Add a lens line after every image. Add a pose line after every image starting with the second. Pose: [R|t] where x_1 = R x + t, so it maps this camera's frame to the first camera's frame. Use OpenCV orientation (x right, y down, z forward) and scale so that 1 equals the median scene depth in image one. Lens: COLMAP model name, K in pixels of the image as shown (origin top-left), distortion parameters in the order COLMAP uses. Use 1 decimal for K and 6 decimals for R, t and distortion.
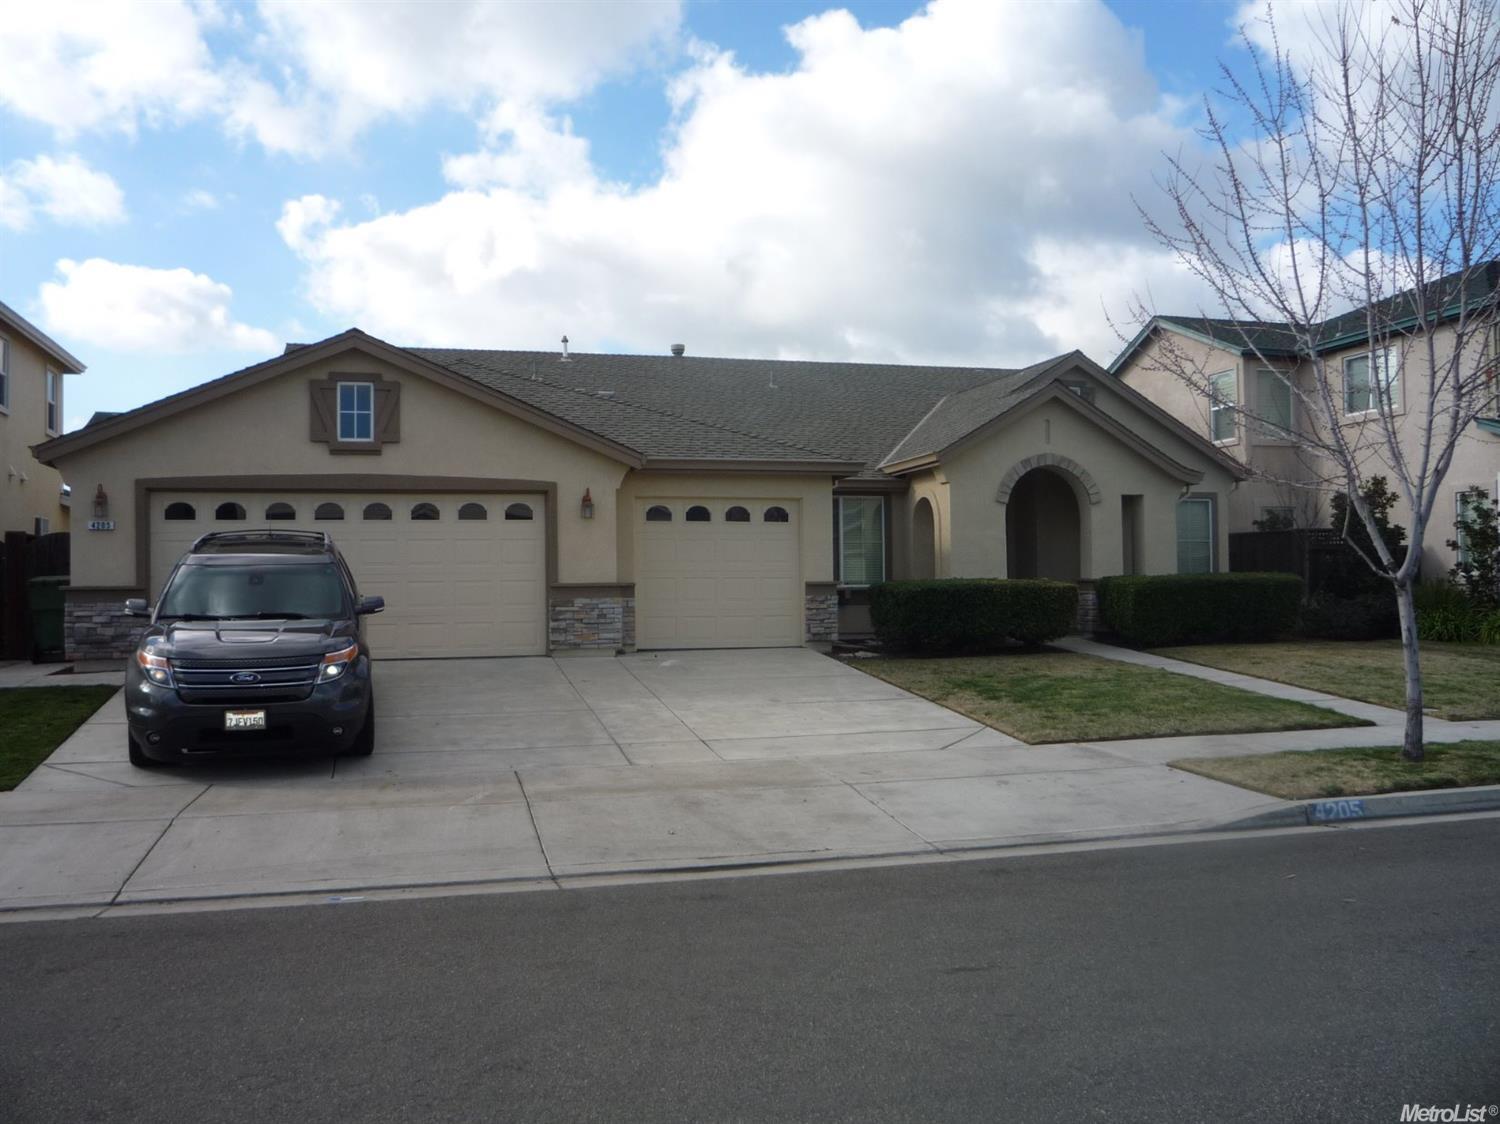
lens RADIAL K [[1308.8, 0, 750.0], [0, 1308.8, 562.0], [0, 0, 1]] dist [-0.060188, 0.028574]
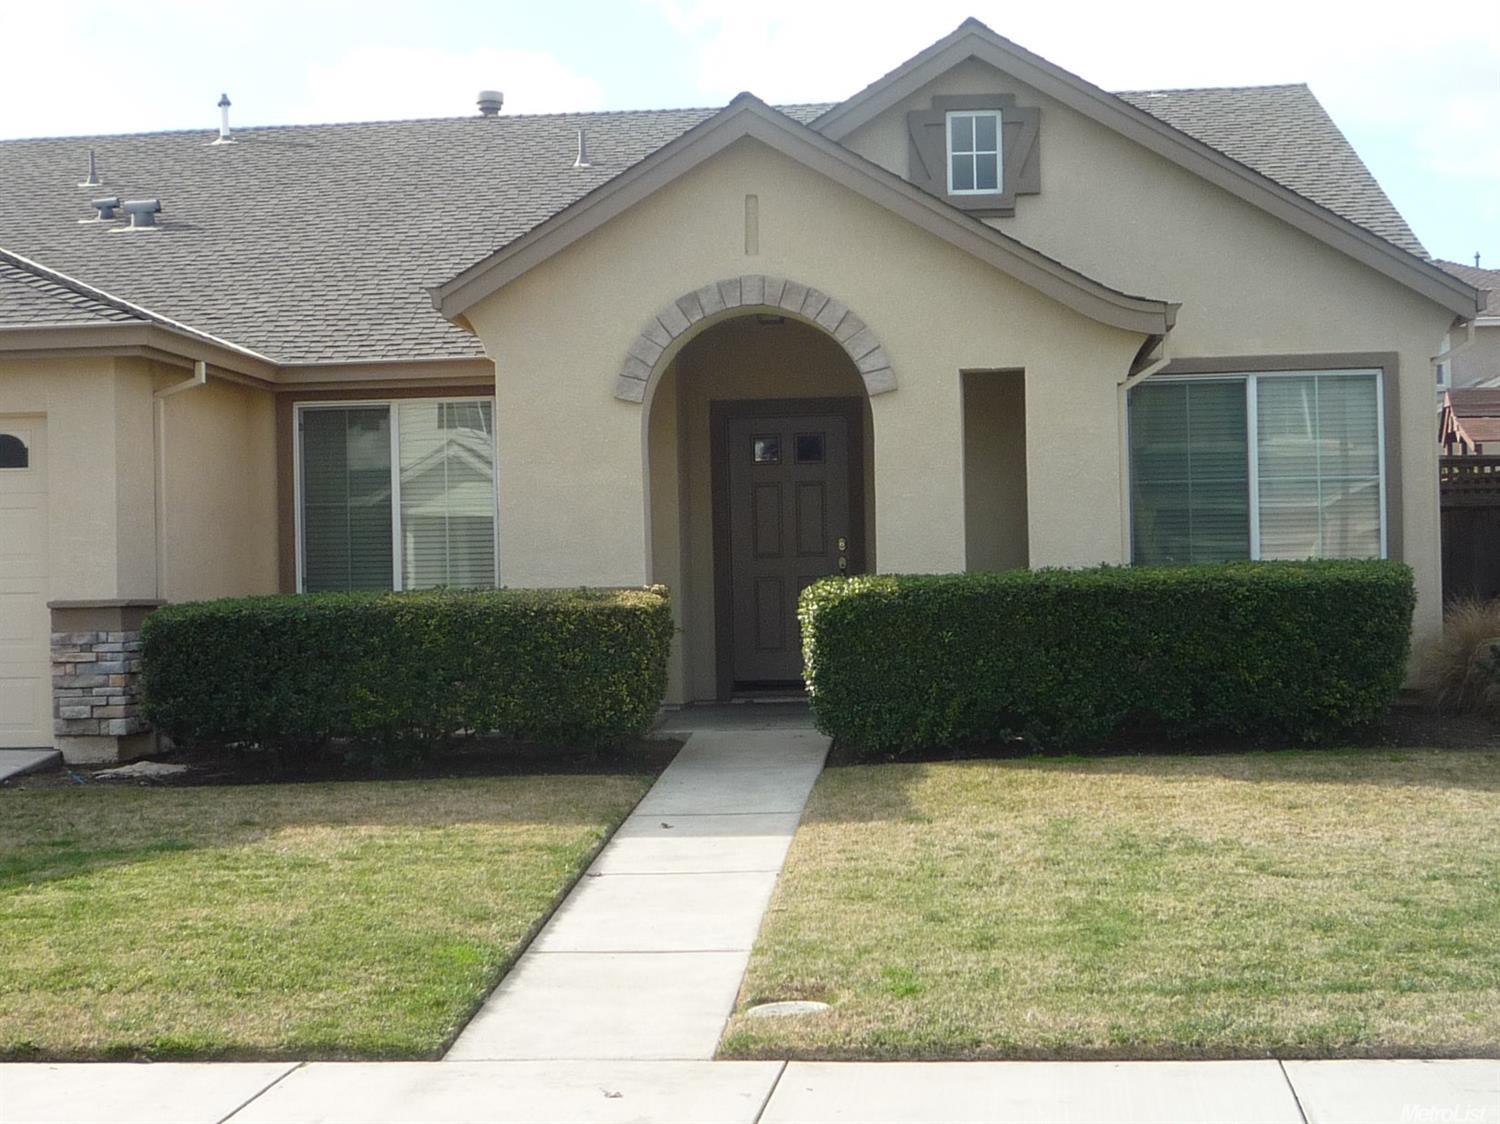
lens RADIAL K [[2409.7, 0, 750.0], [0, 2409.7, 562.0], [0, 0, 1]] dist [-0.027891, -0.085883]
pose [[0.931562, -0.013296, -0.363340, 0.587691], [0.017962, 0.999794, 0.009466, -0.001775], [0.363140, -0.015345, 0.931608, 0.351784]]
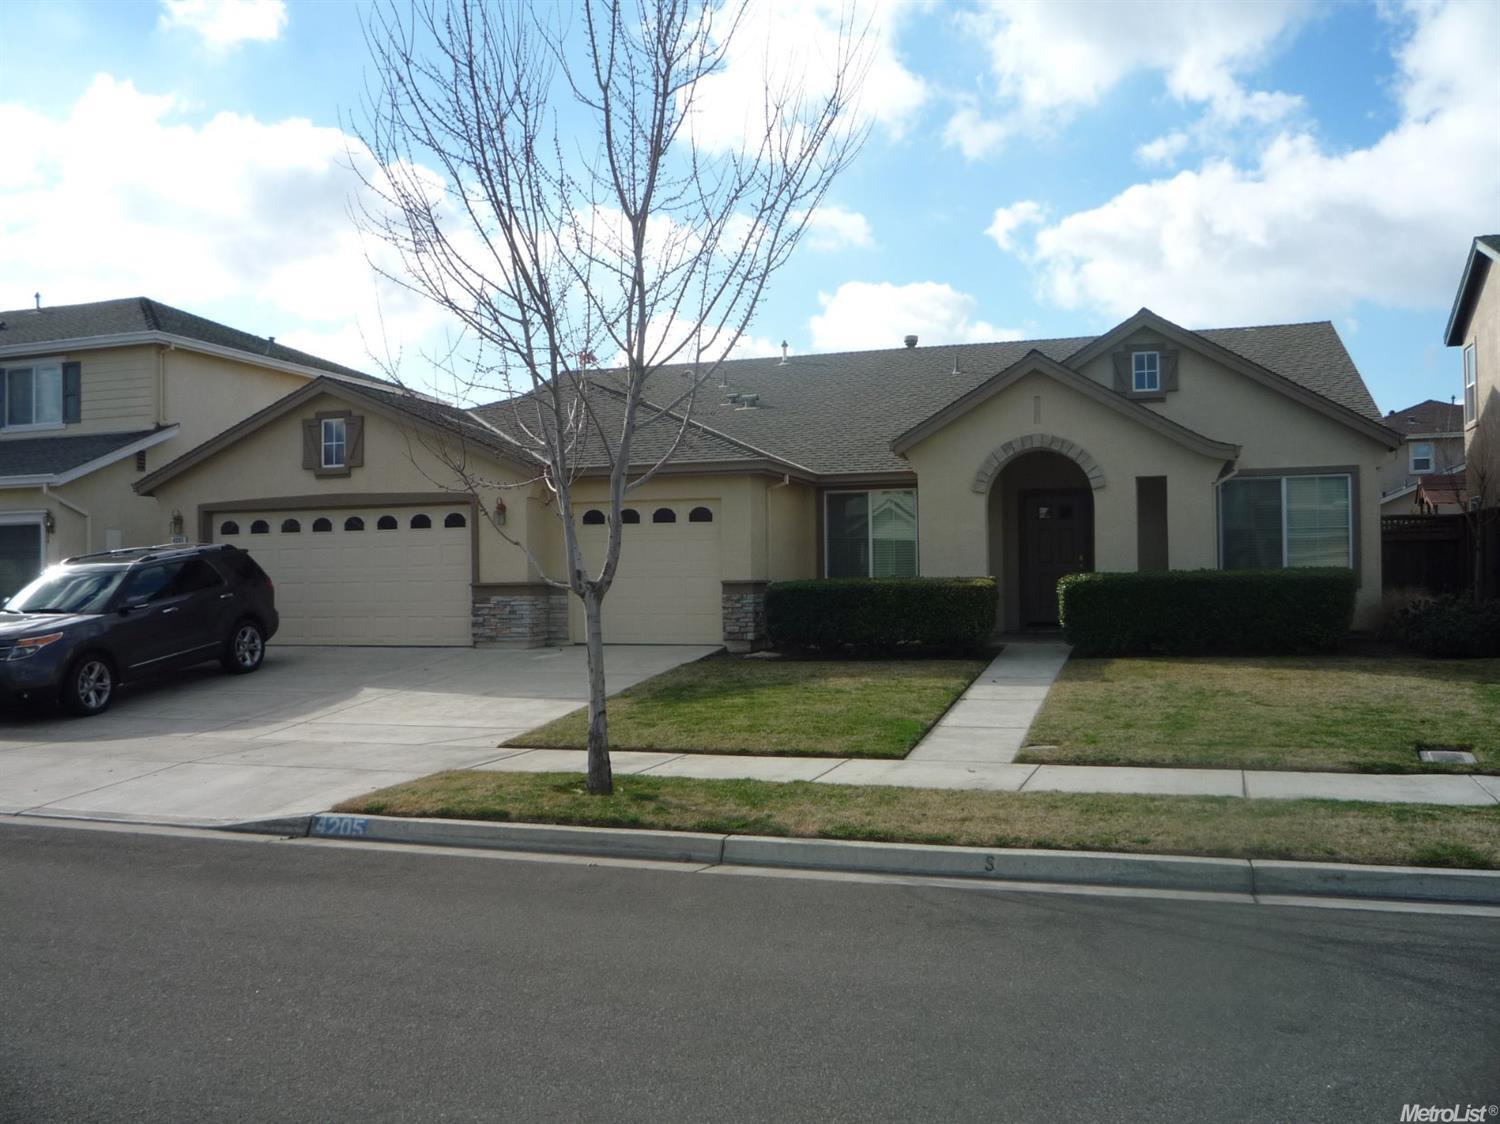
lens RADIAL K [[1308.8, 0, 750.0], [0, 1308.8, 562.0], [0, 0, 1]] dist [-0.060188, 0.028574]
pose [[0.828456, -0.007061, -0.560010, 0.659319], [0.012044, 0.999914, 0.005211, -0.004572], [0.559925, -0.011062, 0.828469, 0.189857]]
